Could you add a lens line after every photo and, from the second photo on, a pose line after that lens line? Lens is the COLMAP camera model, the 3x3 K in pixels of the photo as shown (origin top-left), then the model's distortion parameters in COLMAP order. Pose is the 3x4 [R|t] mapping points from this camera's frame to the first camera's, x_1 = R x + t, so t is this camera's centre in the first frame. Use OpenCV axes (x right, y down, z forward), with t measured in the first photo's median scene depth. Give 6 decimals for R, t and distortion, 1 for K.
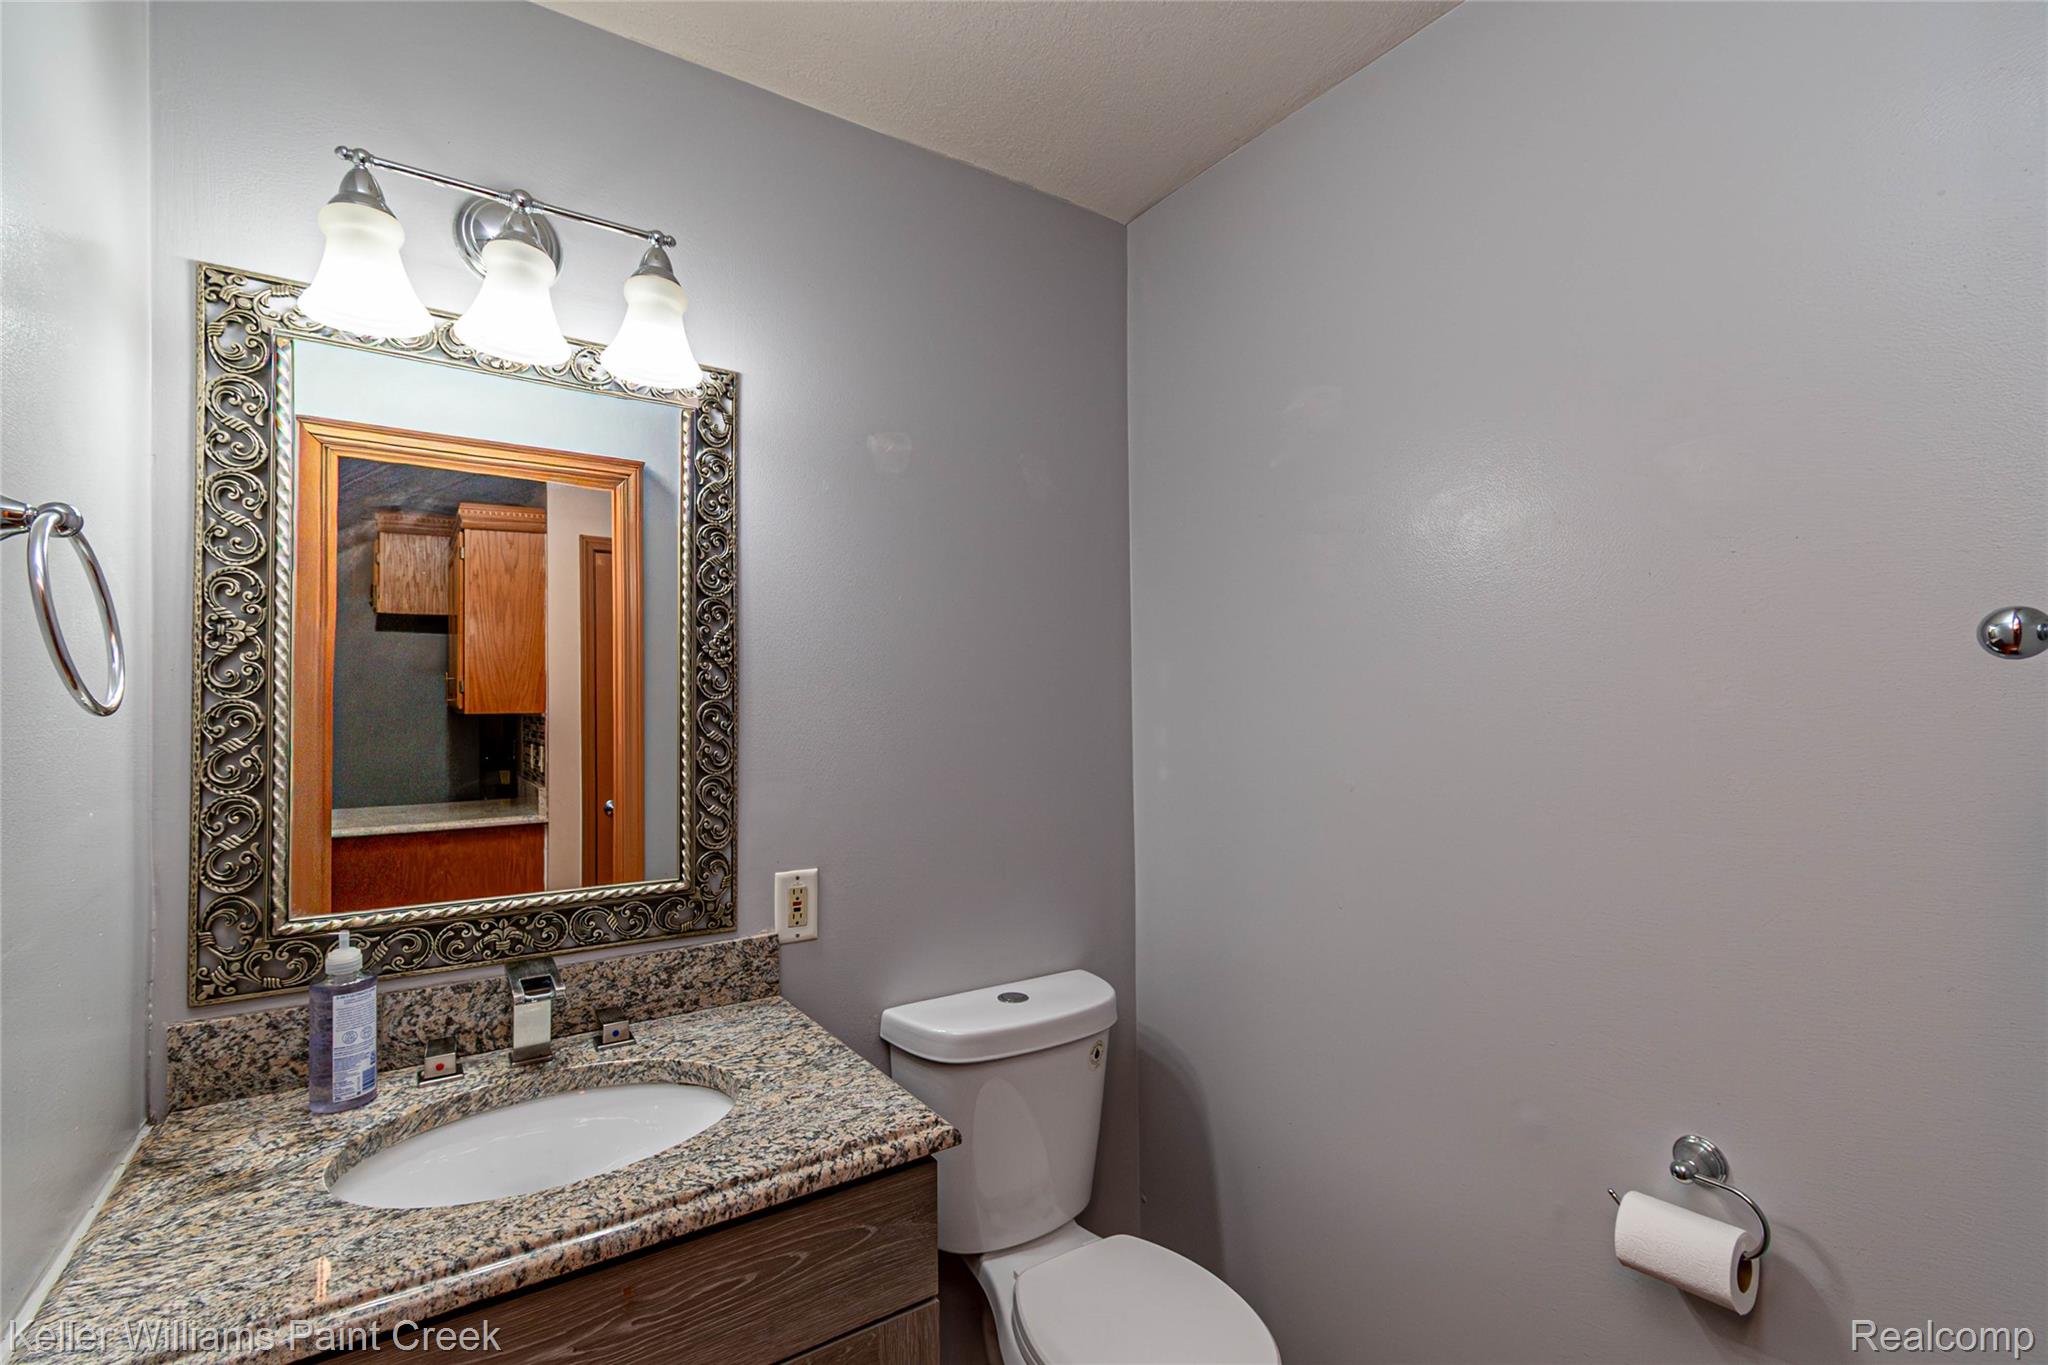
lens RADIAL K [[944.8, 0, 1020.7], [0, 944.8, 689.9], [0, 0, 1]] dist [0.002079, -0.000659]
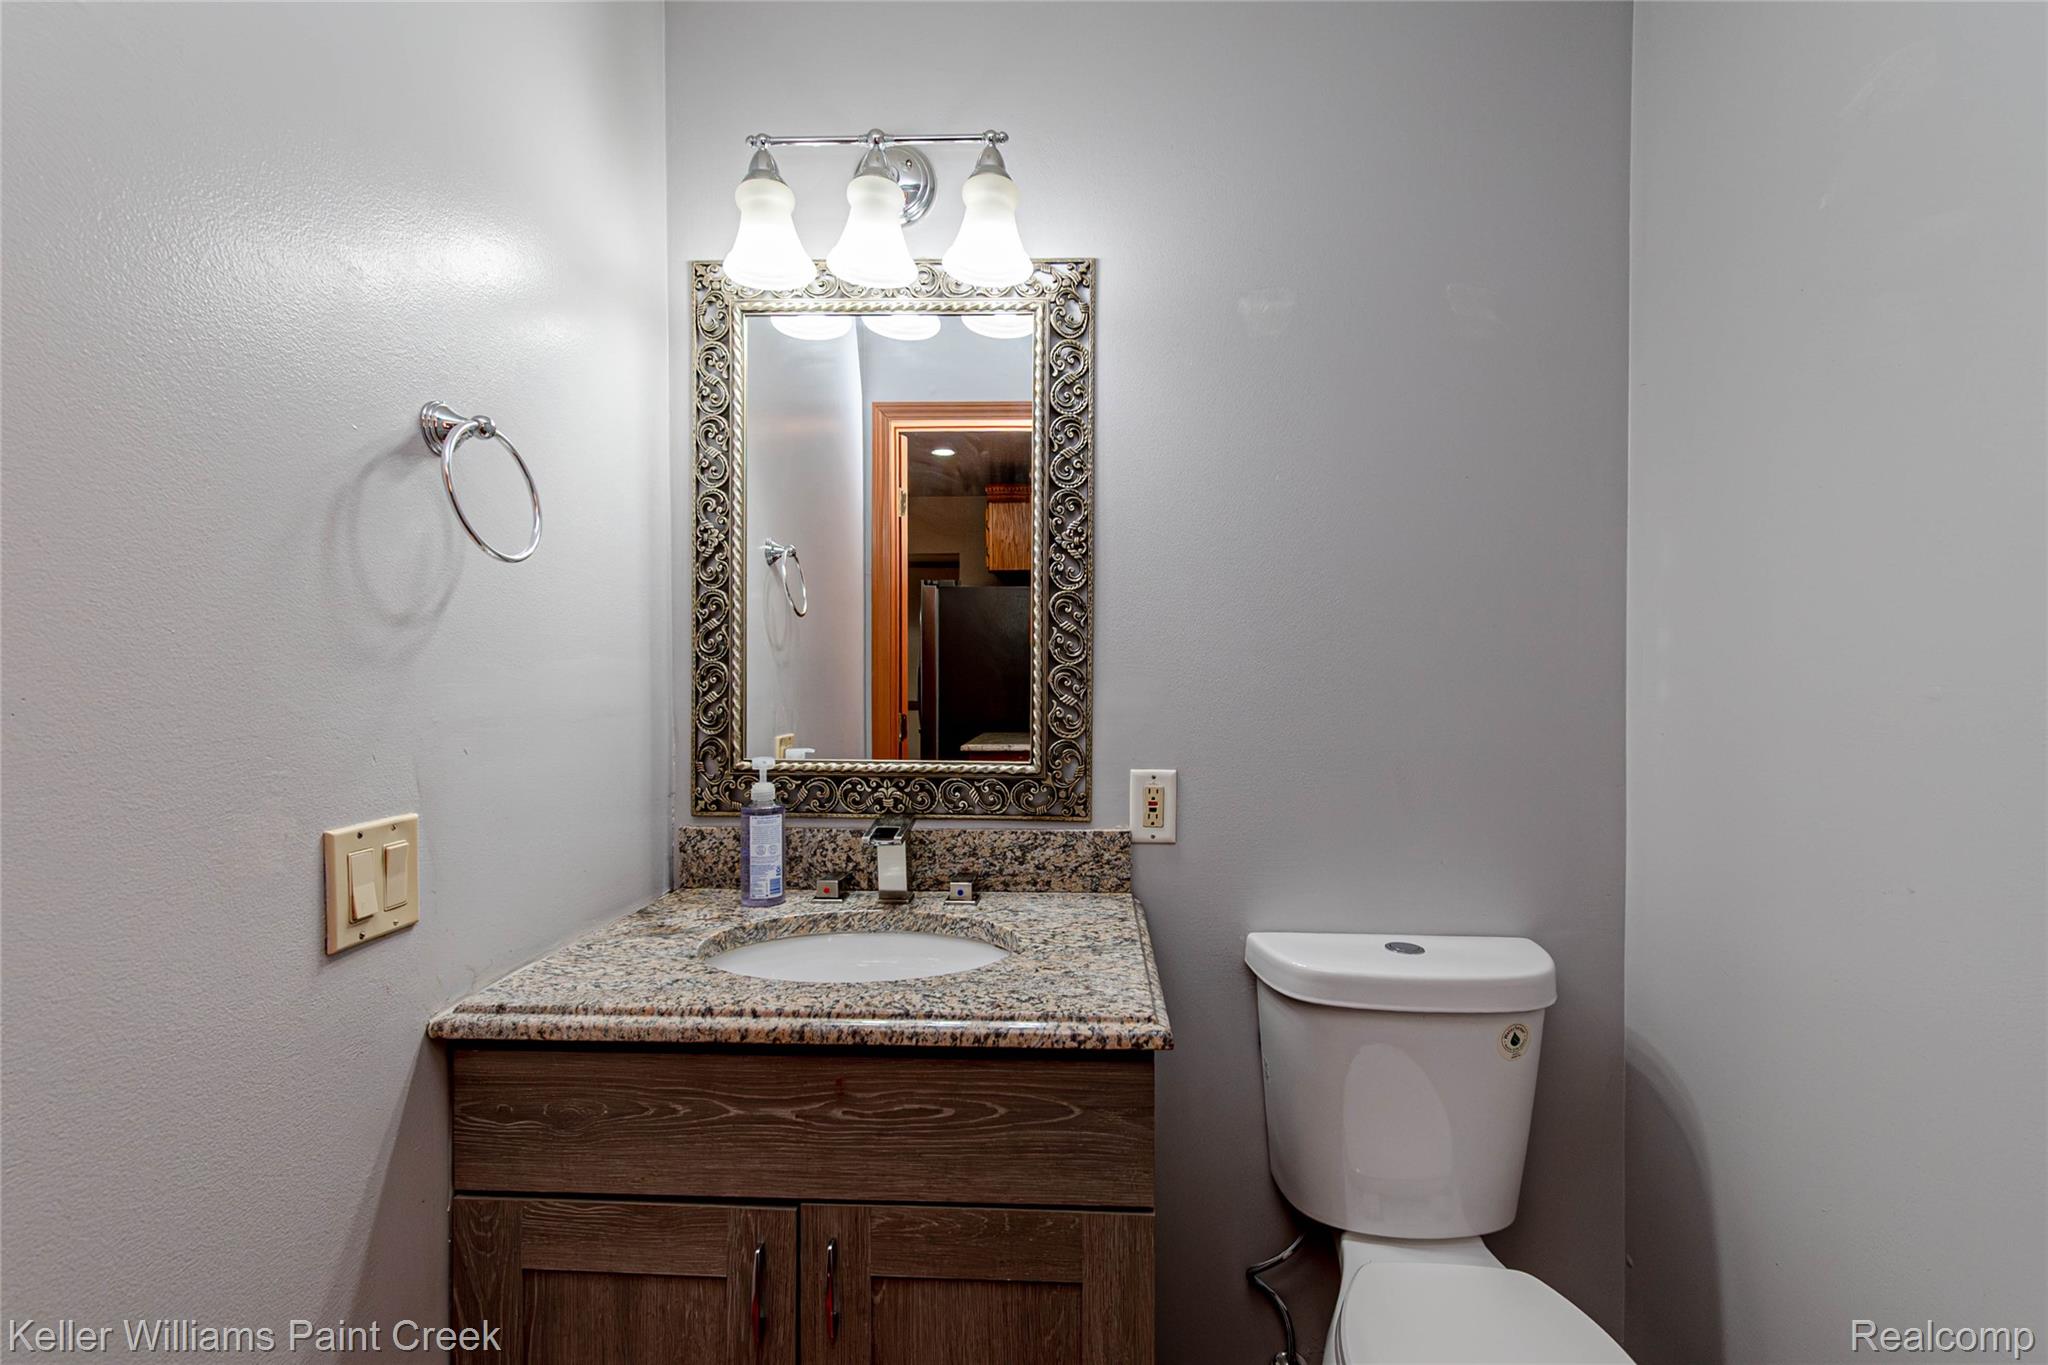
lens RADIAL K [[959.7, 0, 1021.6], [0, 959.7, 694.6], [0, 0, 1]] dist [-0.003938, -0.000271]
pose [[0.791708, 0.025713, -0.610358, 0.315396], [-0.004150, 0.999317, 0.036715, 0.098924], [0.610885, -0.026534, 0.791275, 0.180955]]
